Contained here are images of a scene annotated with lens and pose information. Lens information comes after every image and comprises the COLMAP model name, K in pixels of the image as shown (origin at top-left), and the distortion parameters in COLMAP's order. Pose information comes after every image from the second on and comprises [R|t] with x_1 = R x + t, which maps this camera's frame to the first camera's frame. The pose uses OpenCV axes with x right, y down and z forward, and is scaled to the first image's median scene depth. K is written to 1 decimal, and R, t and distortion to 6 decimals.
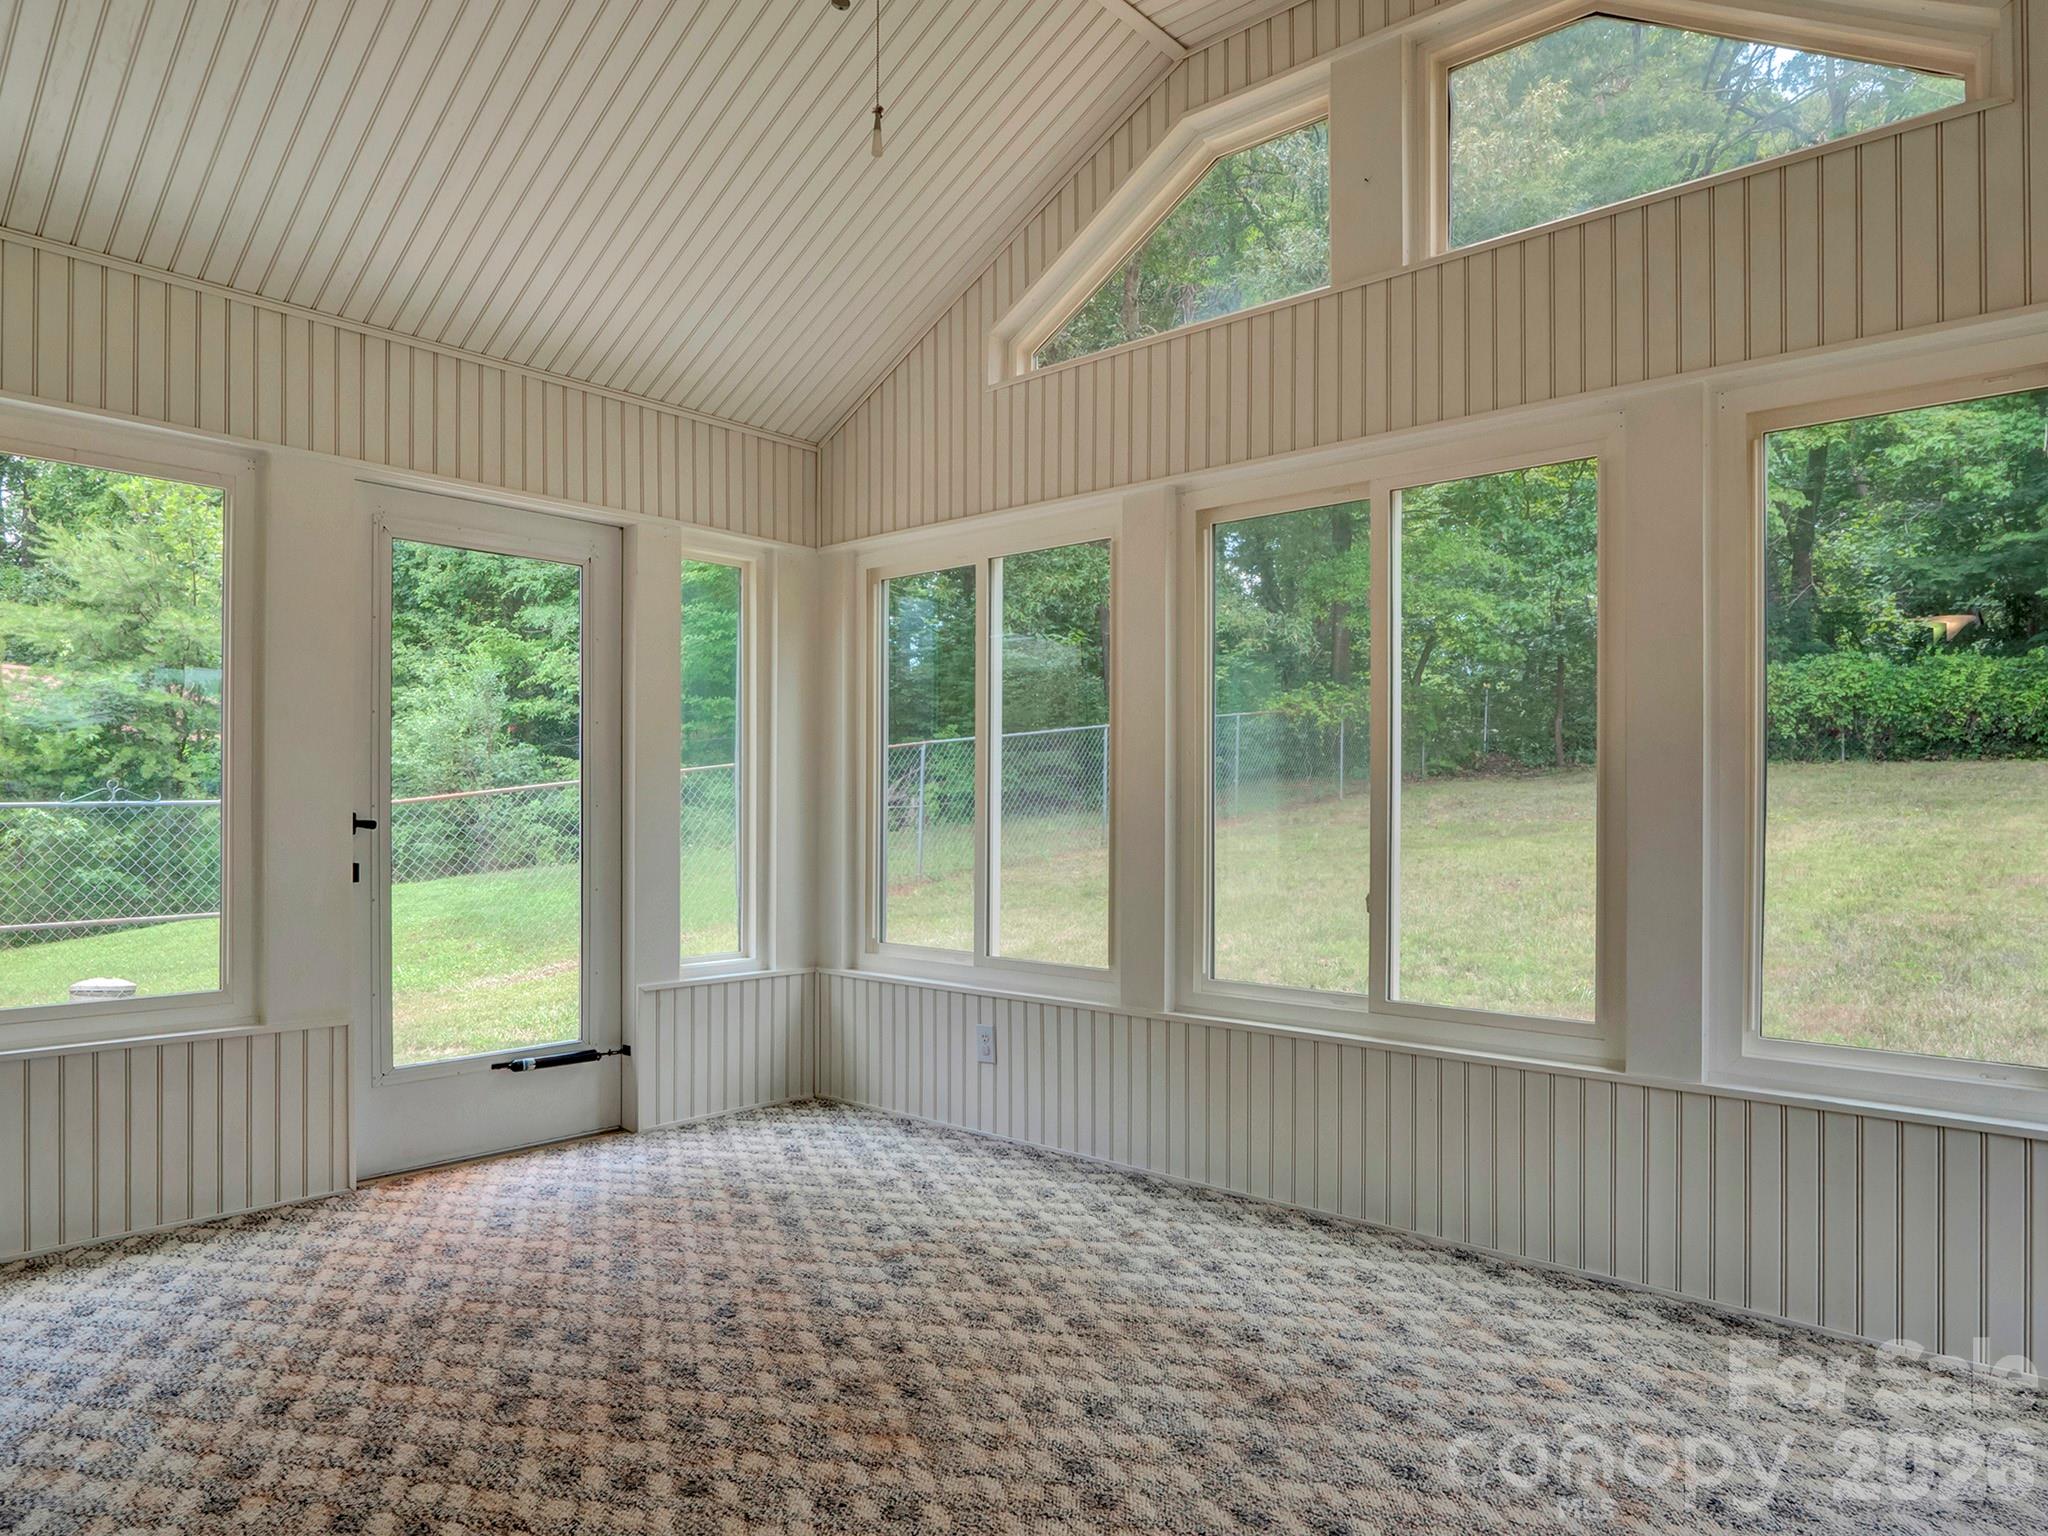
lens RADIAL K [[1334.4, 0, 1026.7], [0, 1334.4, 788.8], [0, 0, 1]] dist [-0.017483, 0.006339]
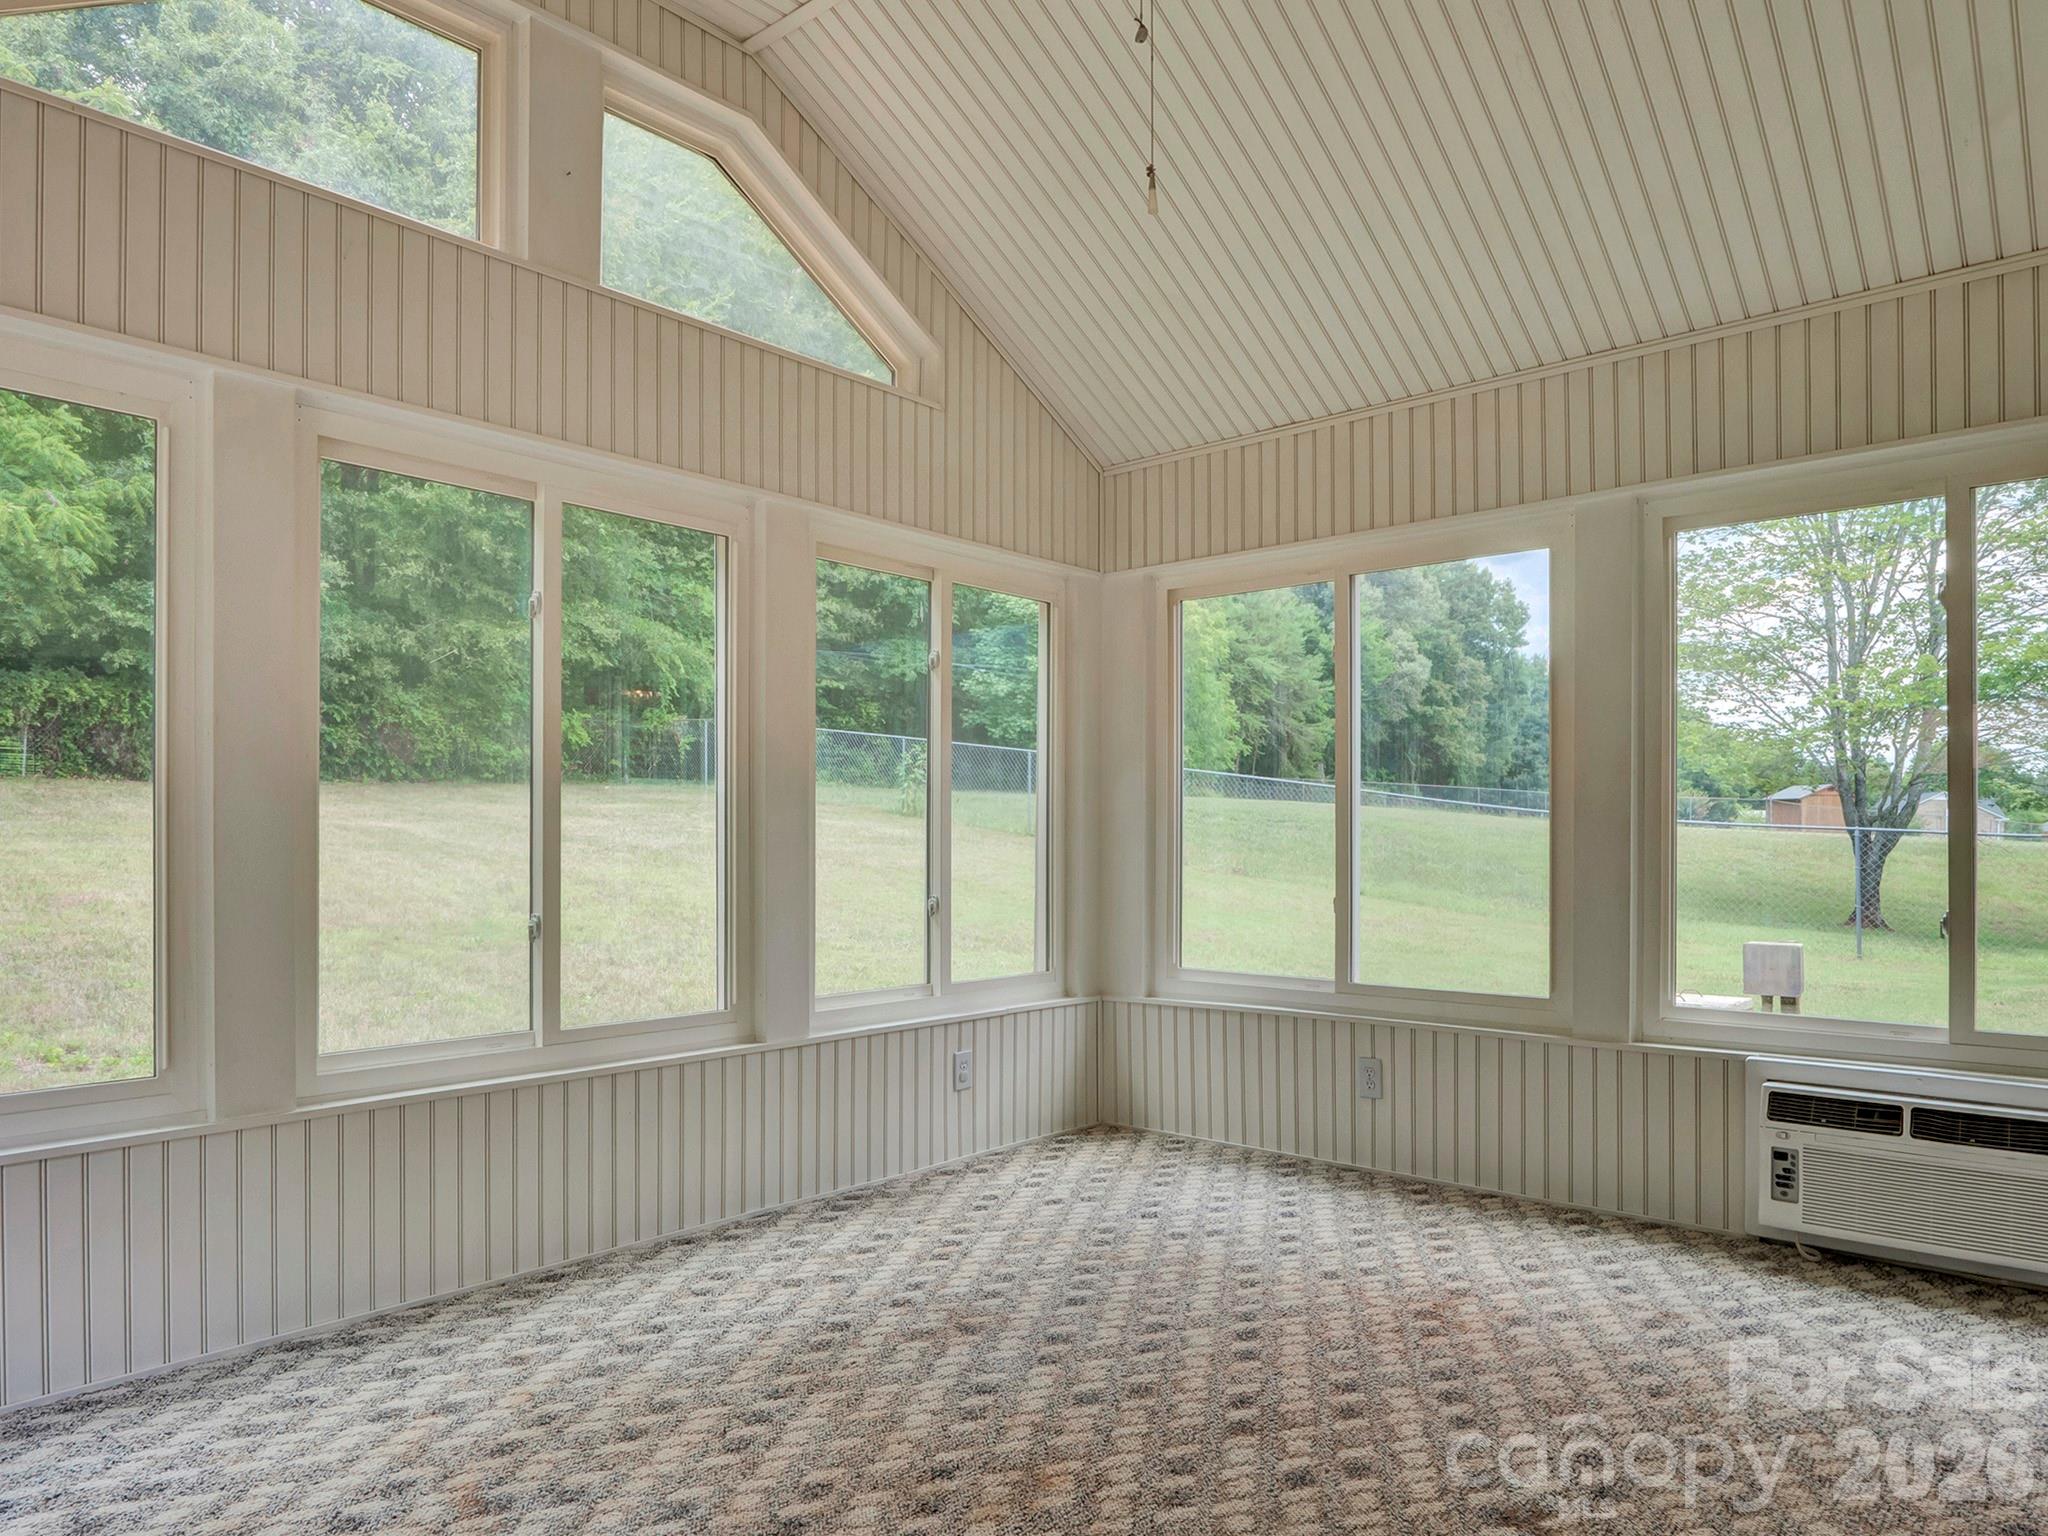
lens RADIAL K [[1334.4, 0, 1055.7], [0, 1334.4, 815.6], [0, 0, 1]] dist [-0.017483, 0.006339]
pose [[-0.044459, 0.011701, 0.998943, -0.808980], [-0.014394, 0.999820, -0.012352, 0.012249], [-0.998908, -0.014928, -0.044283, 0.781305]]
